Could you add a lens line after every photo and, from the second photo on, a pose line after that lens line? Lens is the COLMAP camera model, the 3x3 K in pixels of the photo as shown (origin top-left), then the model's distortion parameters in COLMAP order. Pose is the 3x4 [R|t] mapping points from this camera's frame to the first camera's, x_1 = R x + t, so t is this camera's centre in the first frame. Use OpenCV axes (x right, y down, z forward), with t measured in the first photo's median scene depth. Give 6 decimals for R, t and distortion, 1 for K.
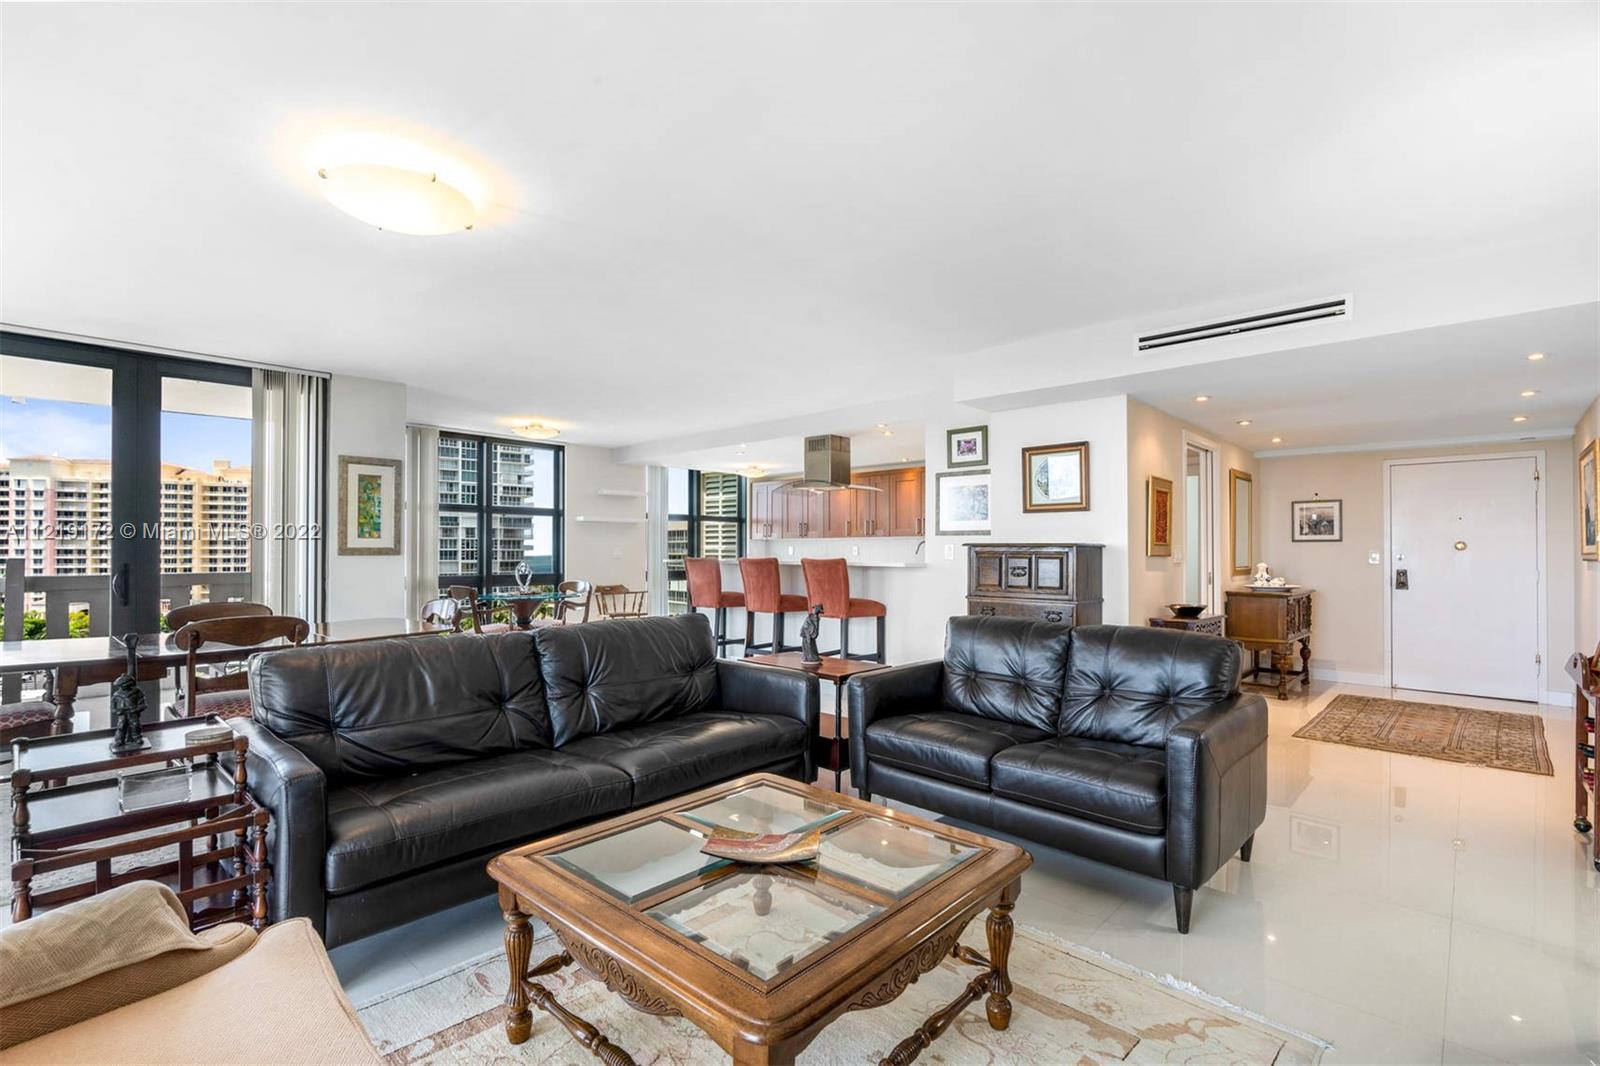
lens RADIAL K [[733.3, 0, 800.0], [0, 733.3, 533.0], [0, 0, 1]] dist [0.001663, 0.000026]
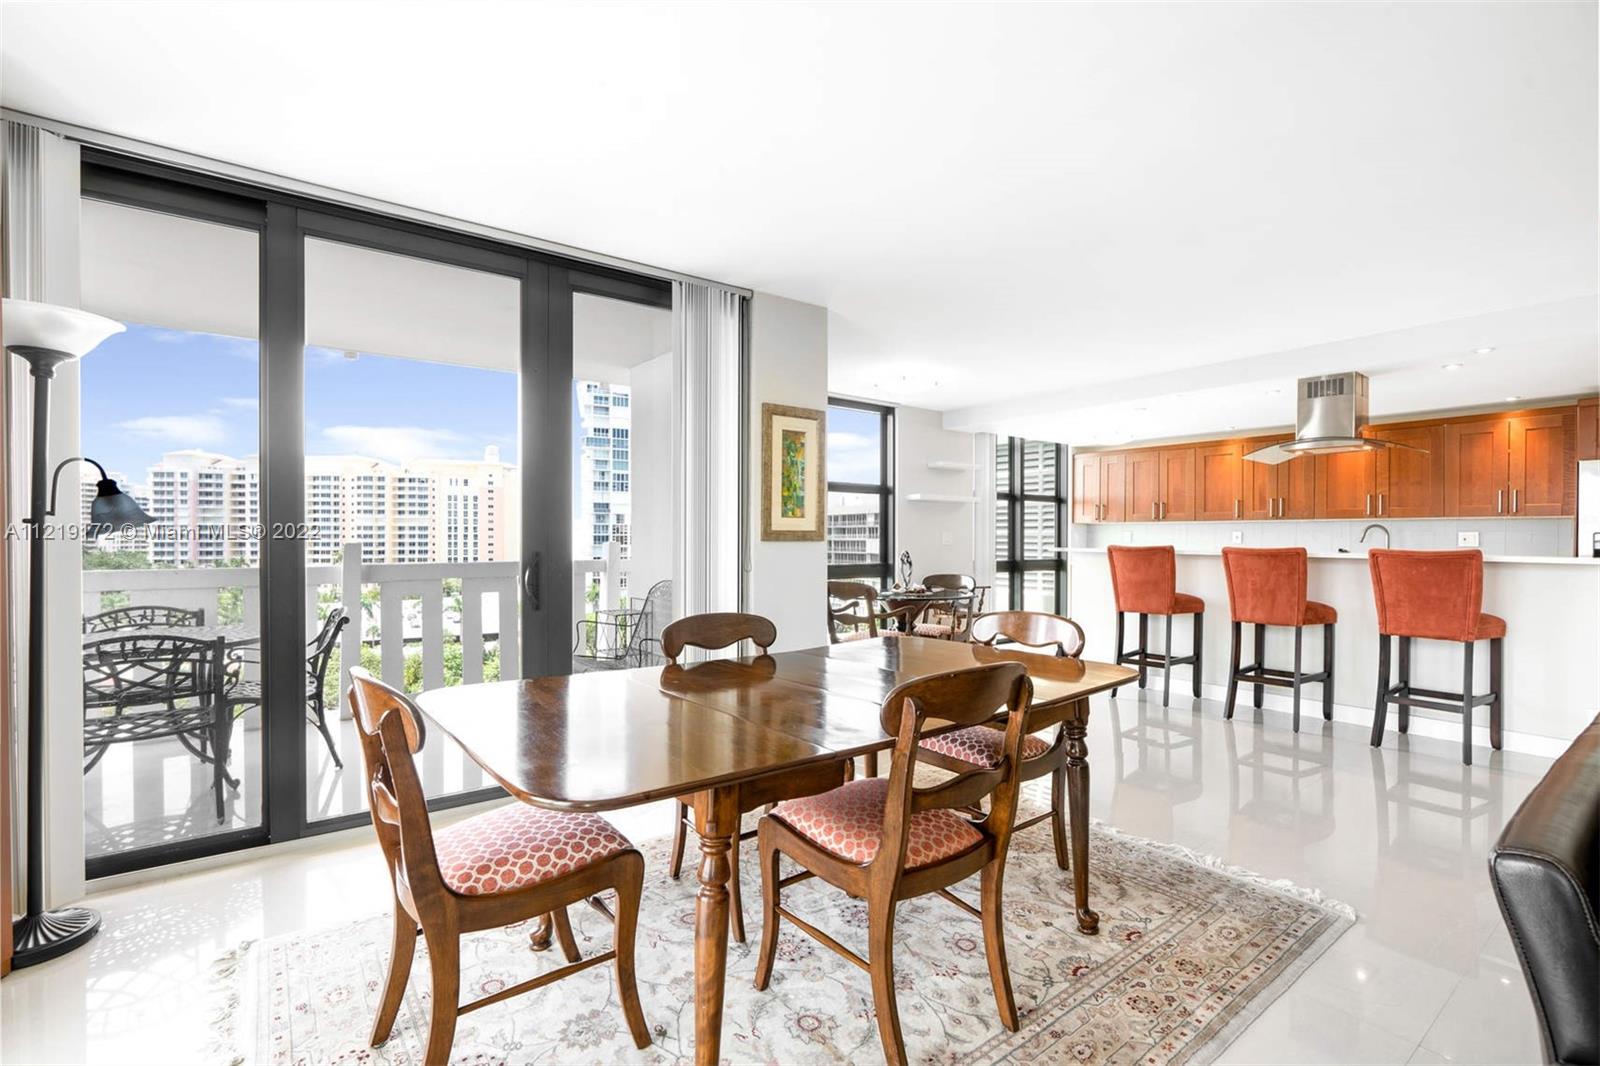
lens RADIAL K [[733.3, 0, 800.0], [0, 733.3, 533.0], [0, 0, 1]] dist [0.001663, 0.000026]
pose [[0.984698, 0.002040, -0.174259, -0.449452], [0.001303, 0.999817, 0.019068, 0.008181], [0.174266, -0.019003, 0.984515, 0.281613]]
